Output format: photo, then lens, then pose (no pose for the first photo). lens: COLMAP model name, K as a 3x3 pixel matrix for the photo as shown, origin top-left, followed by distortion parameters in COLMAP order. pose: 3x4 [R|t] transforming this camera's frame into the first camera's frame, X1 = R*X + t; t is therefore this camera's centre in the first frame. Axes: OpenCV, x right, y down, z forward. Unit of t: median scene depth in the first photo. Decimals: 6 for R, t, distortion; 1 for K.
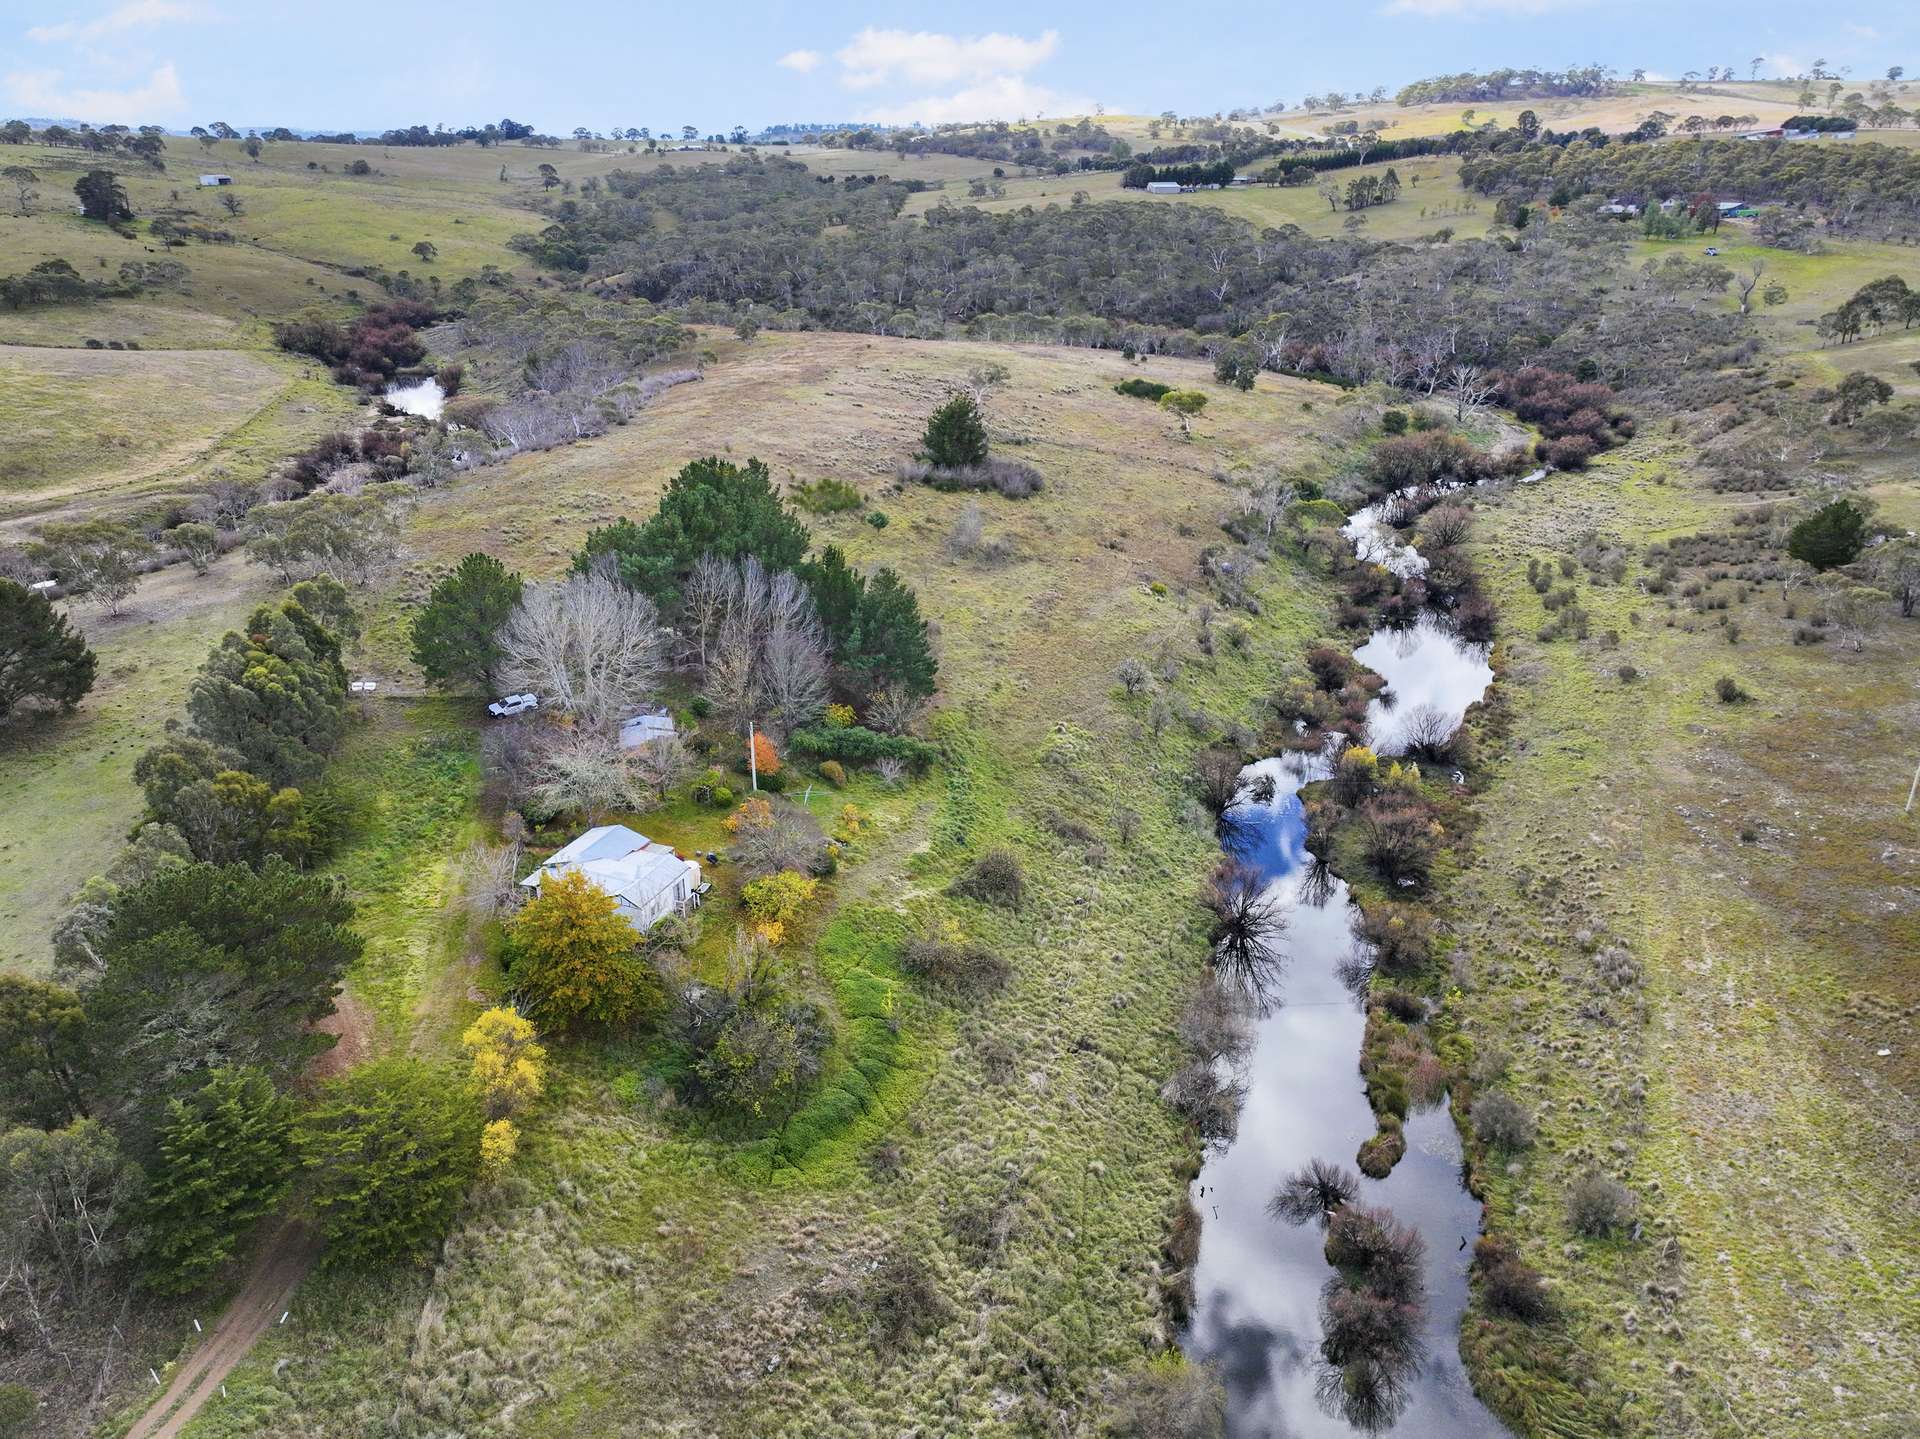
lens RADIAL K [[1403.9, 0, 1019.0], [0, 1403.9, 722.1], [0, 0, 1]] dist [-0.008780, 0.024208]
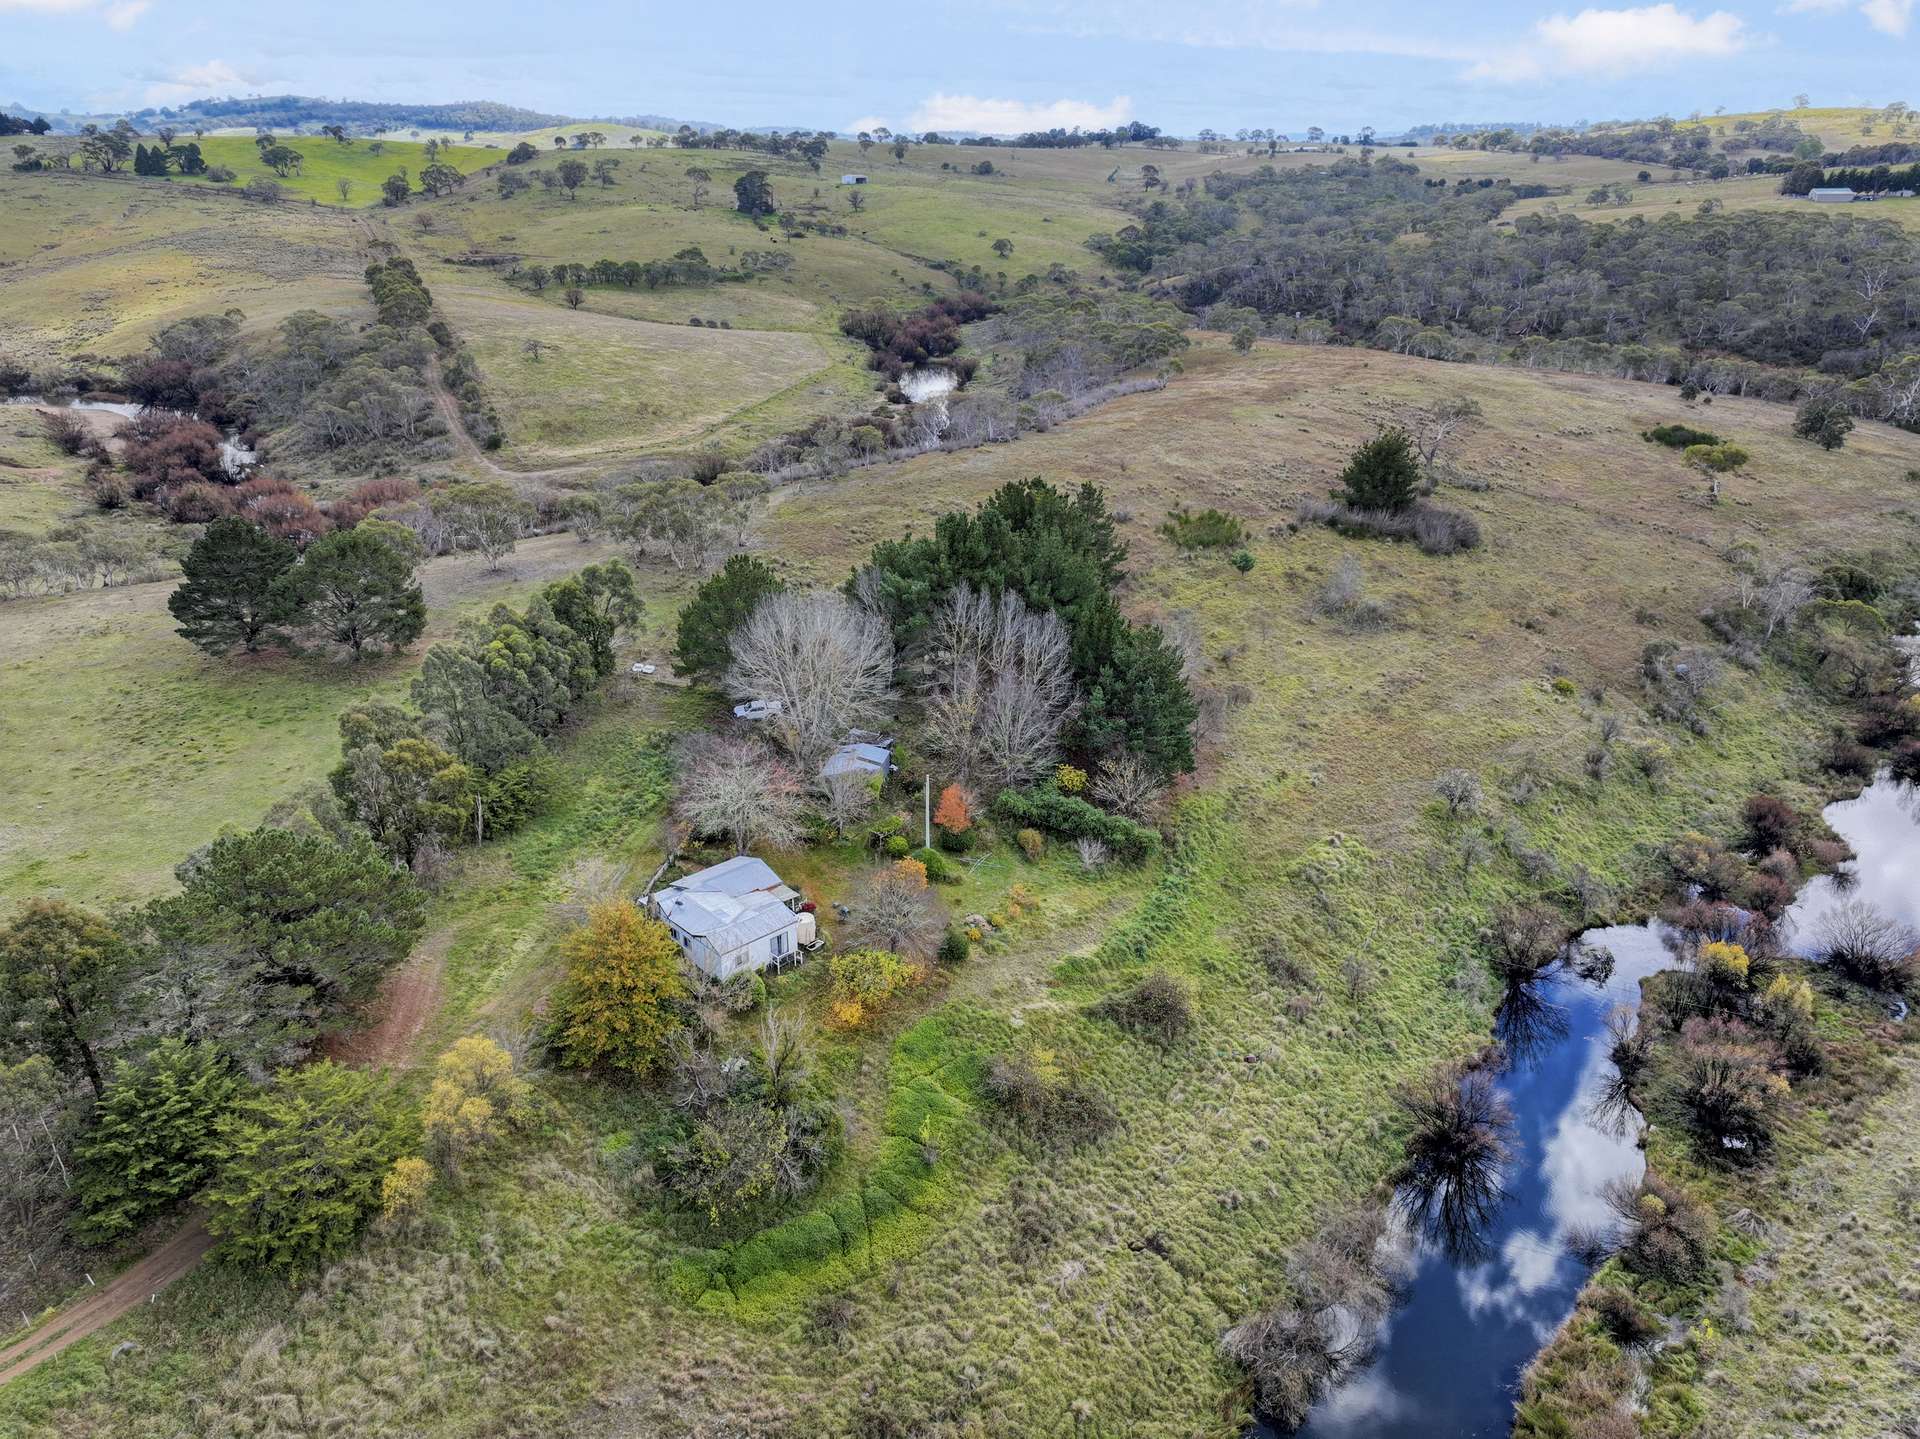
lens RADIAL K [[1403.9, 0, 1019.0], [0, 1403.9, 722.1], [0, 0, 1]] dist [-0.008780, 0.024208]
pose [[0.897578, 0.166167, -0.408341, 0.129706], [-0.166586, 0.985412, 0.034820, -0.042455], [0.408170, 0.036770, 0.912165, 0.105781]]
